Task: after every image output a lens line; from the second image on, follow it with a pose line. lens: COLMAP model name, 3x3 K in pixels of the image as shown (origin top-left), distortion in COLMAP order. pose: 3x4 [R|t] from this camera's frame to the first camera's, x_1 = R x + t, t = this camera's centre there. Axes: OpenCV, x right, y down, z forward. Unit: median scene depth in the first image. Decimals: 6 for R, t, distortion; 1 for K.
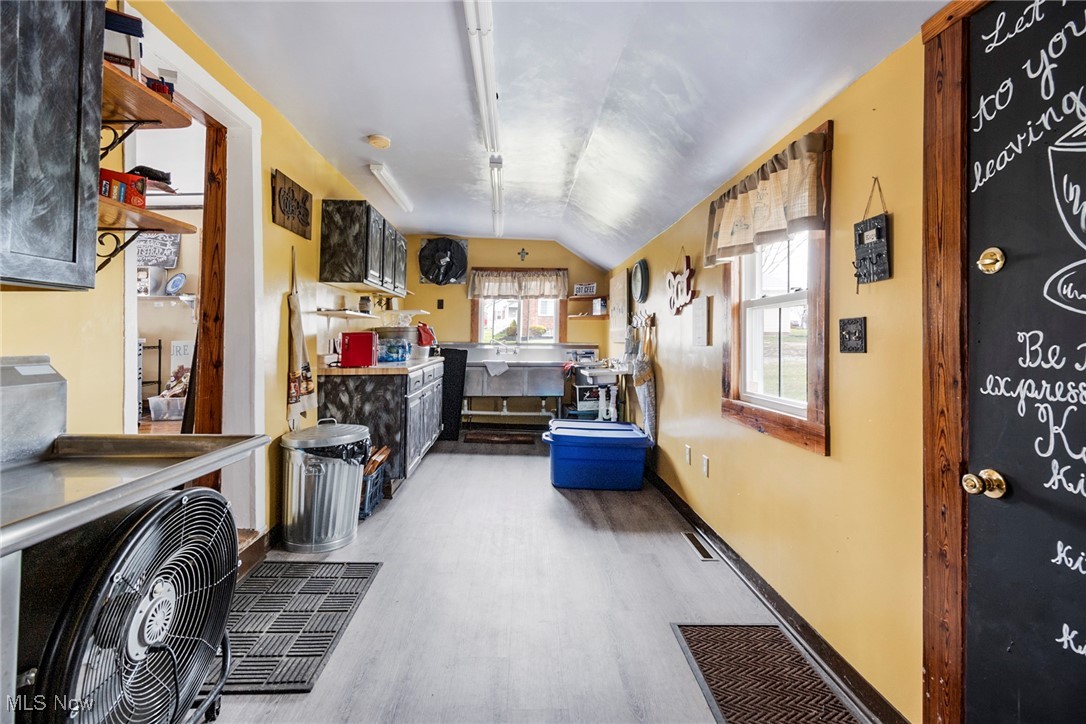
lens RADIAL K [[480.9, 0, 513.4], [0, 480.9, 326.8], [0, 0, 1]] dist [0.000733, 0.000025]
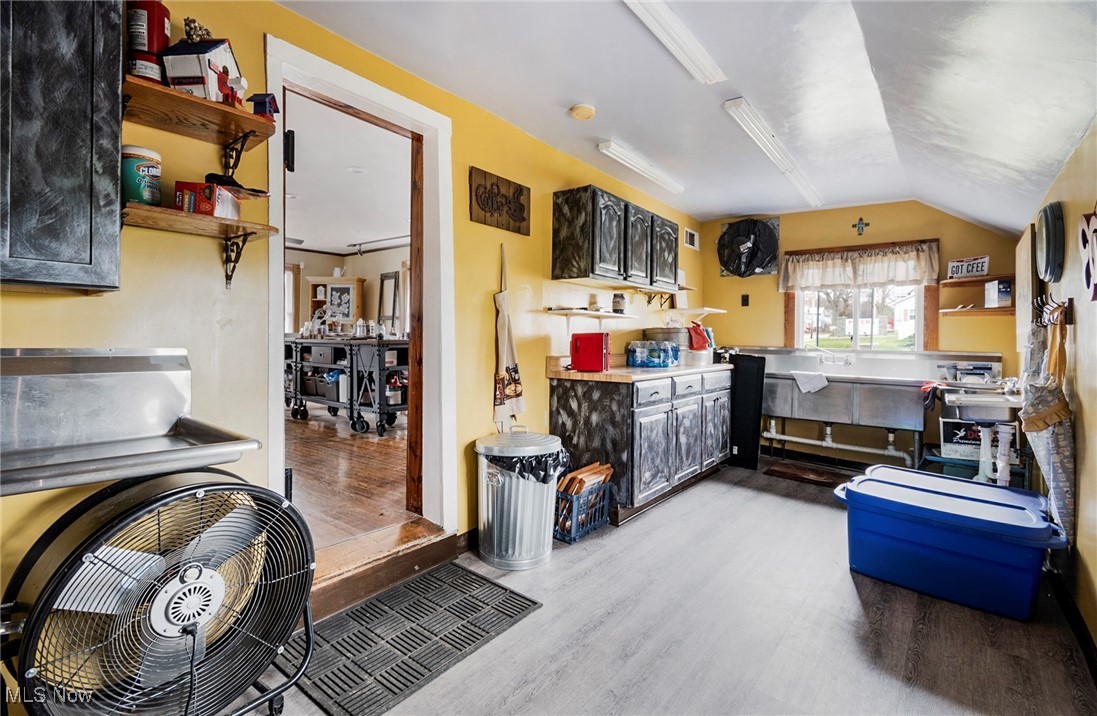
lens RADIAL K [[492.0, 0, 556.4], [0, 492.0, 330.9], [0, 0, 1]] dist [0.006190, -0.000908]
pose [[0.785373, -0.000871, -0.619023, 0.189252], [0.001692, 0.999998, 0.000740, 0.006323], [0.619021, -0.001629, 0.785373, 0.224186]]
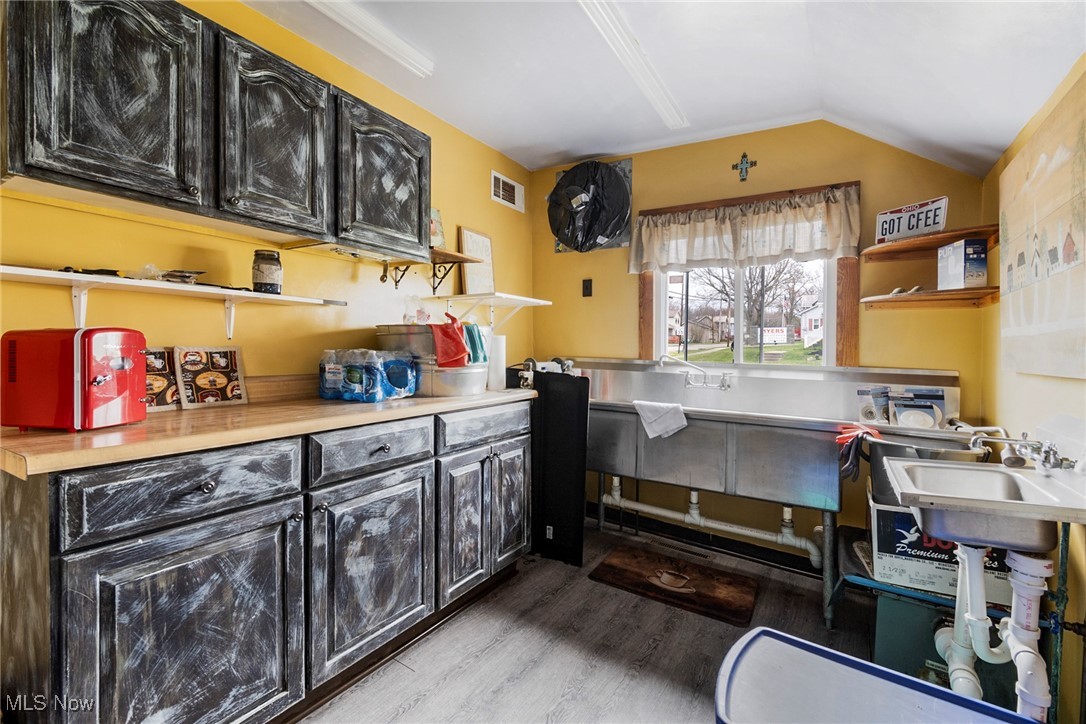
lens RADIAL K [[486.5, 0, 562.1], [0, 486.5, 333.0], [0, 0, 1]] dist [0.003410, 0.000011]
pose [[0.866203, -0.002832, -0.499684, 0.158854], [-0.003200, 0.999932, -0.011214, 0.016233], [0.499681, 0.011313, 0.866135, 0.833014]]
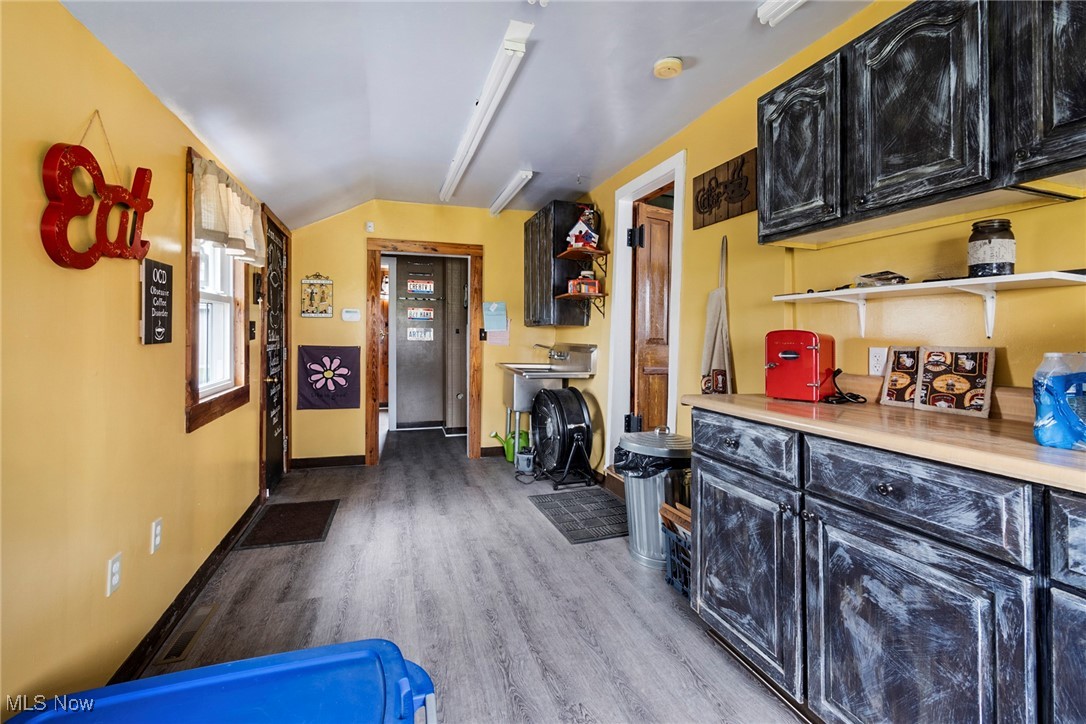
lens RADIAL K [[478.1, 0, 558.3], [0, 478.1, 343.8], [0, 0, 1]] dist [0.000440, -0.000092]
pose [[-0.937469, -0.015800, -0.347711, 0.096418], [-0.013277, 0.999865, -0.009636, 0.030948], [0.347816, -0.004417, -0.937552, 1.331044]]
